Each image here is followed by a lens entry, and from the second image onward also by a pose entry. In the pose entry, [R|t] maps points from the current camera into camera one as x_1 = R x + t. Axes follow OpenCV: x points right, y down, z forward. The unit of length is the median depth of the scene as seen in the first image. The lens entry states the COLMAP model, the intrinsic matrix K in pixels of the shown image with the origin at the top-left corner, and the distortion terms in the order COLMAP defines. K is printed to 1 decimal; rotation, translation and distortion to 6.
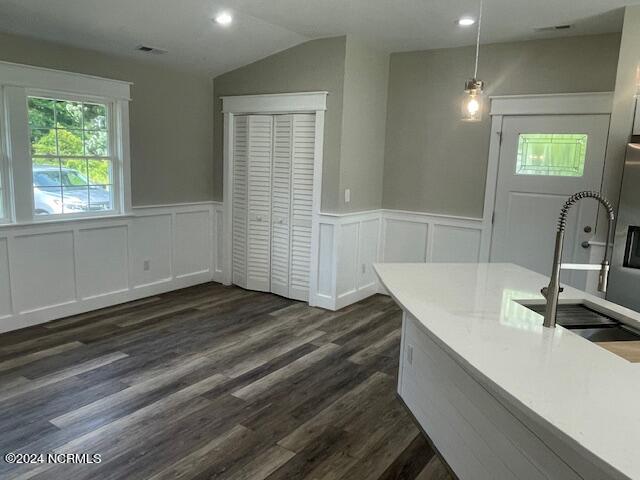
lens RADIAL K [[493.1, 0, 320.0], [0, 493.1, 240.0], [0, 0, 1]] dist [0.001992, -0.000026]
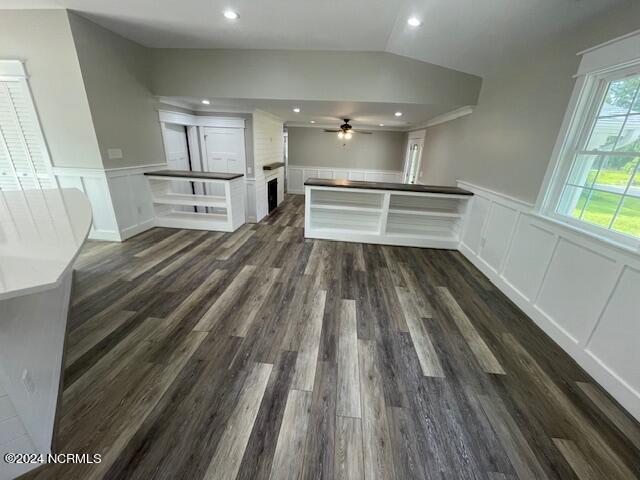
lens RADIAL K [[259.8, 0, 320.0], [0, 259.8, 240.0], [0, 0, 1]] dist [-0.000650, -0.000359]
pose [[-0.873780, 0.096694, -0.476612, -0.029306], [-0.155236, 0.873309, 0.461772, -0.185210], [0.460880, 0.477474, -0.748069, 1.310991]]
